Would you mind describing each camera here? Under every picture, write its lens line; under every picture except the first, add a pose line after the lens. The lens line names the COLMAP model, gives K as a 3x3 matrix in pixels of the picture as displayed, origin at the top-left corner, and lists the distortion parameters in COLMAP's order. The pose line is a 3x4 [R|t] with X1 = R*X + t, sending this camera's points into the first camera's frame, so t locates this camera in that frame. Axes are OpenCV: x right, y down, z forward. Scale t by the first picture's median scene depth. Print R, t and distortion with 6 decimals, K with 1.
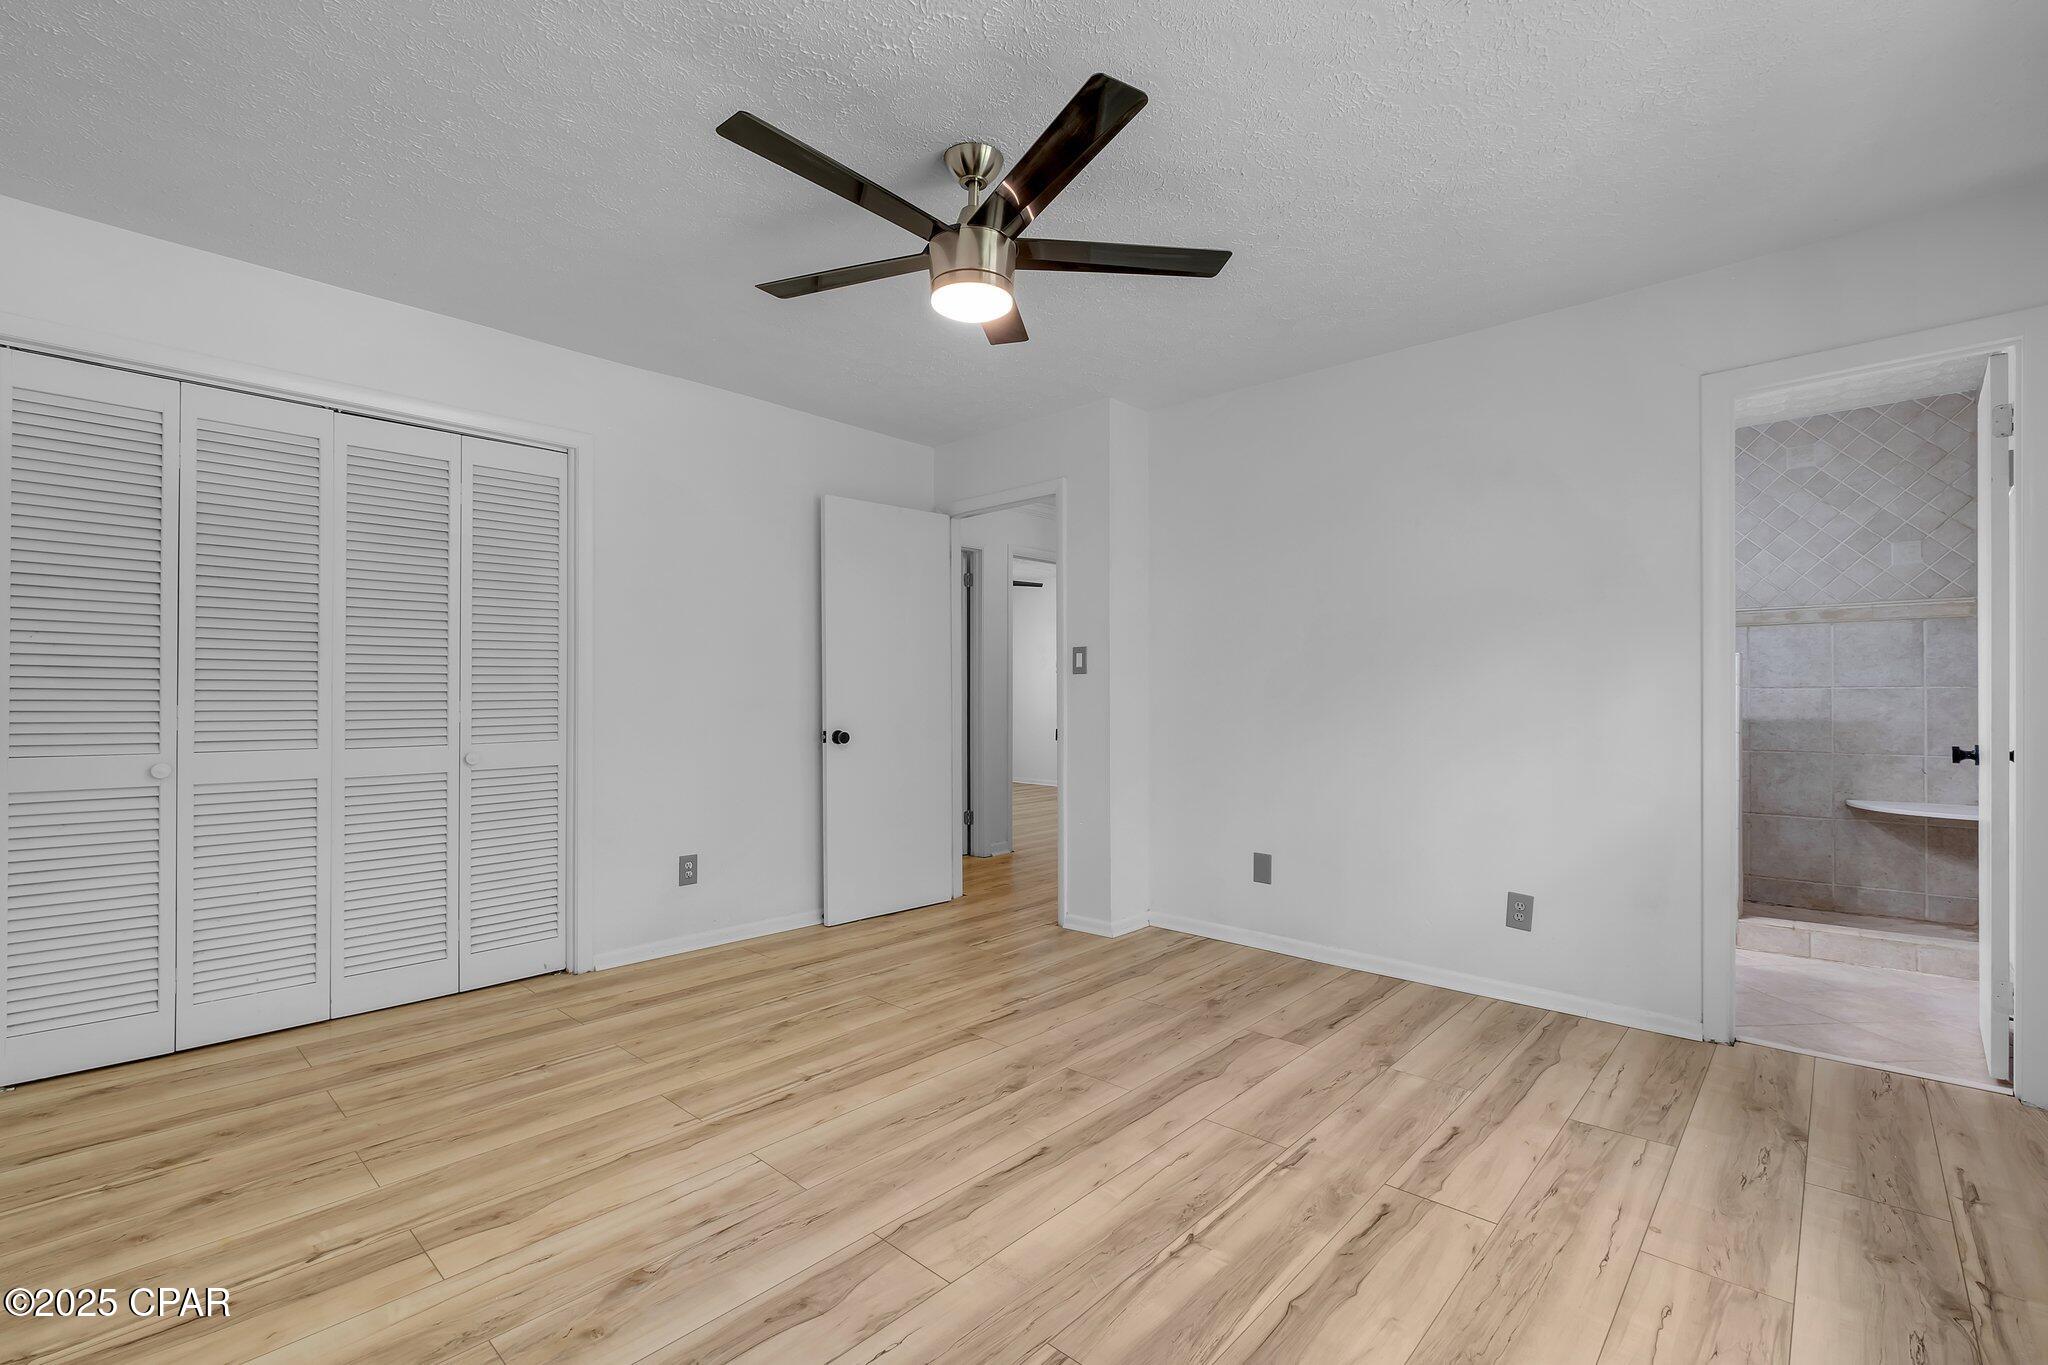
lens RADIAL K [[899.0, 0, 1024.5], [0, 899.0, 689.1], [0, 0, 1]] dist [-0.004400, -0.000173]
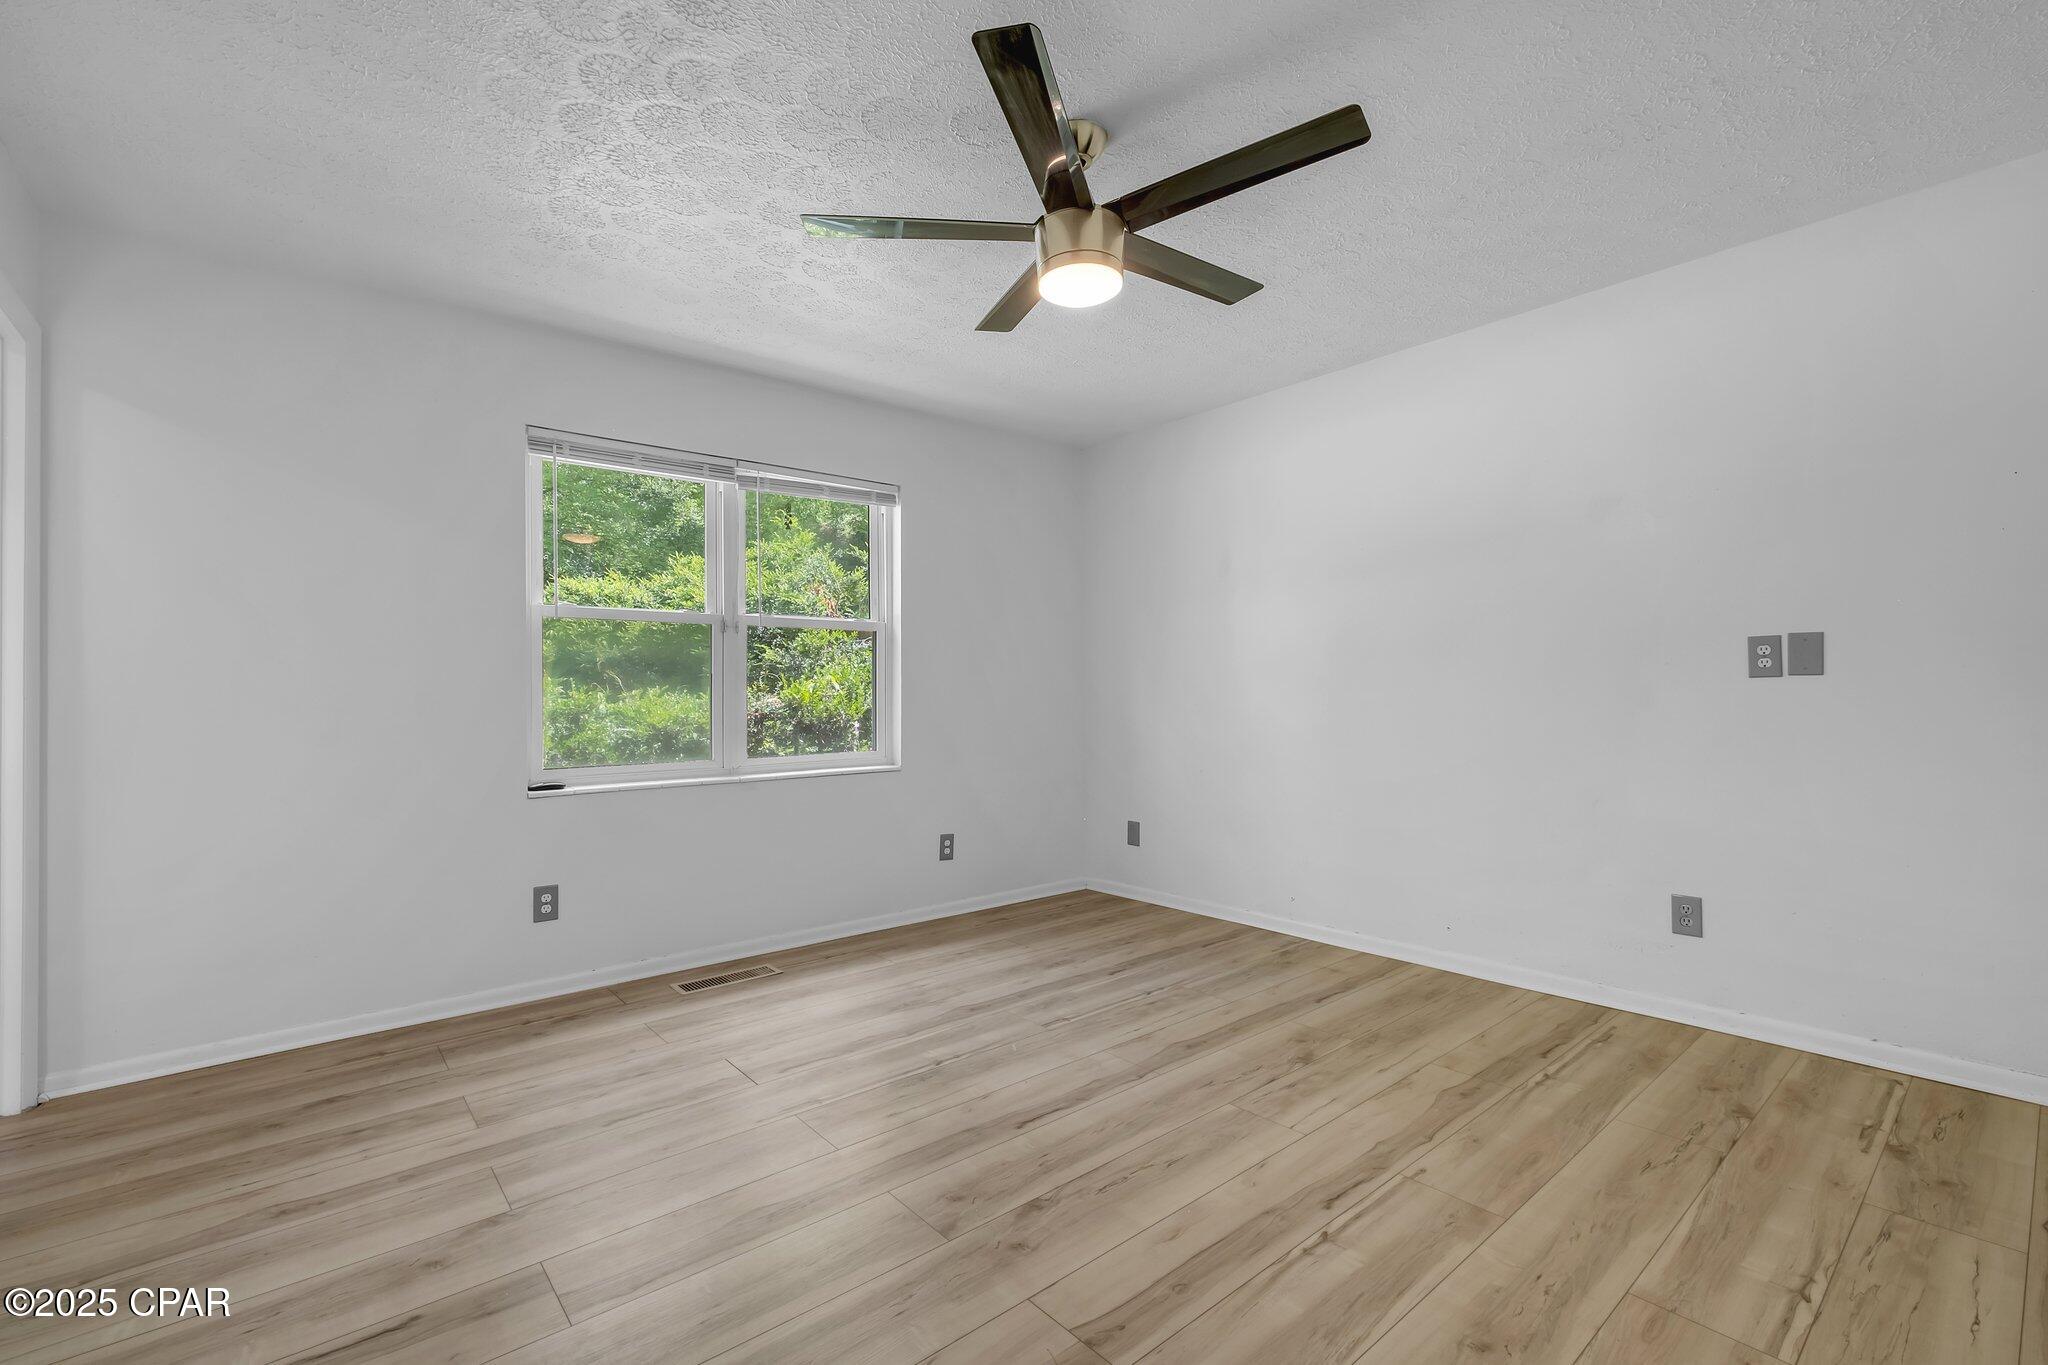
lens RADIAL K [[899.0, 0, 1024.5], [0, 899.0, 689.1], [0, 0, 1]] dist [-0.004400, -0.000173]
pose [[-0.991611, 0.008991, 0.128944, -0.107259], [0.007562, 0.999904, -0.011570, 0.016391], [-0.129035, -0.010498, -0.991584, 1.796696]]
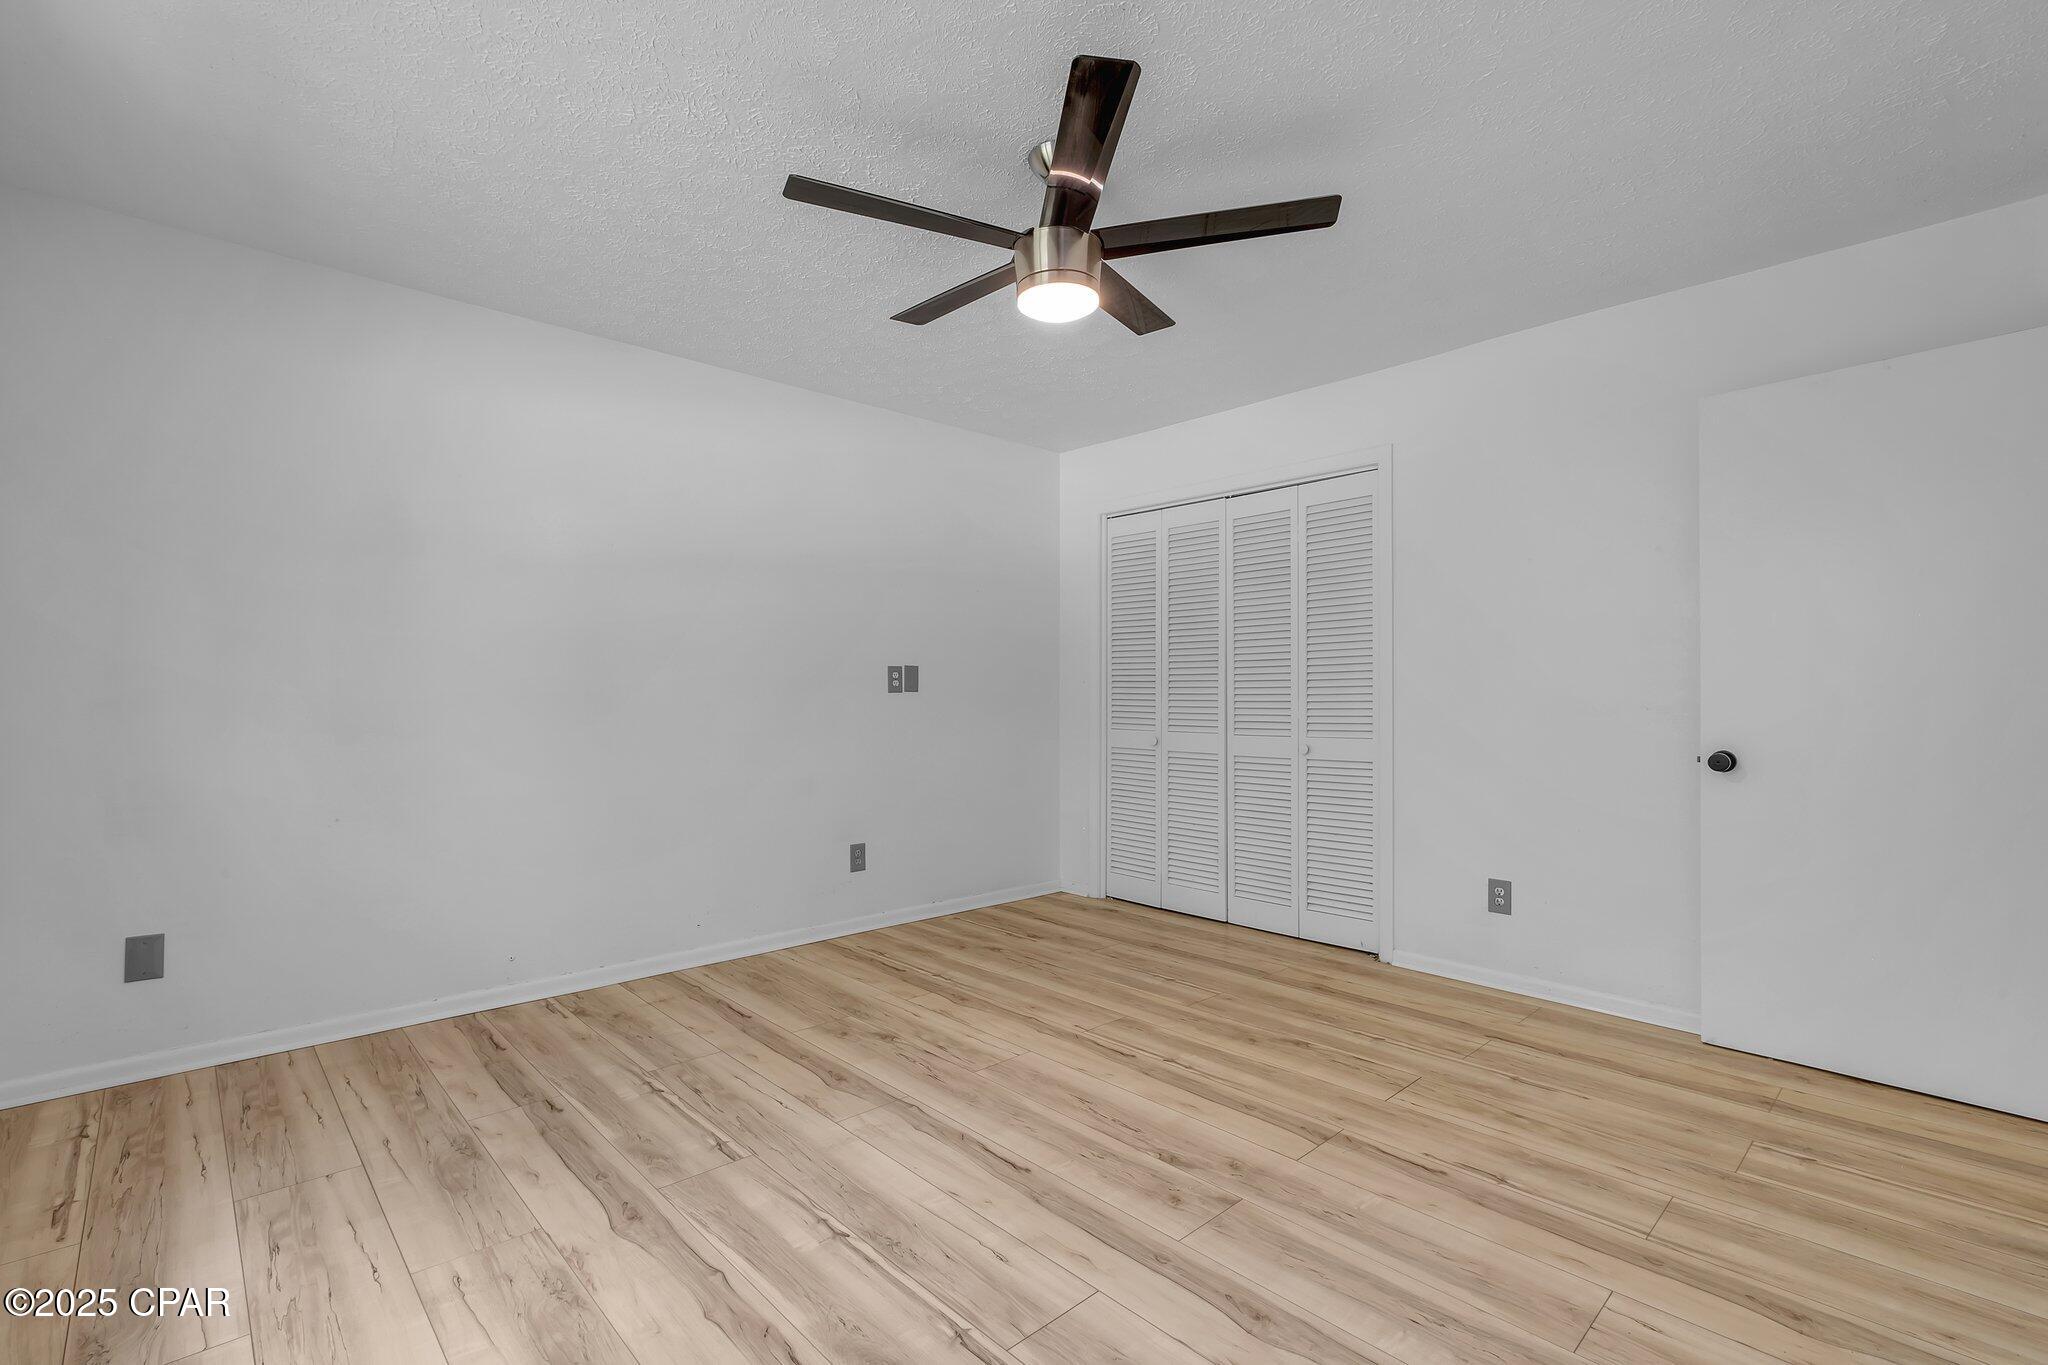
lens RADIAL K [[912.7, 0, 999.0], [0, 912.7, 705.2], [0, 0, 1]] dist [-0.005993, -0.000363]
pose [[-0.088203, 0.008370, -0.996067, 0.872972], [0.005496, 0.999954, 0.007916, 0.007571], [0.996087, -0.004776, -0.088245, 0.935591]]
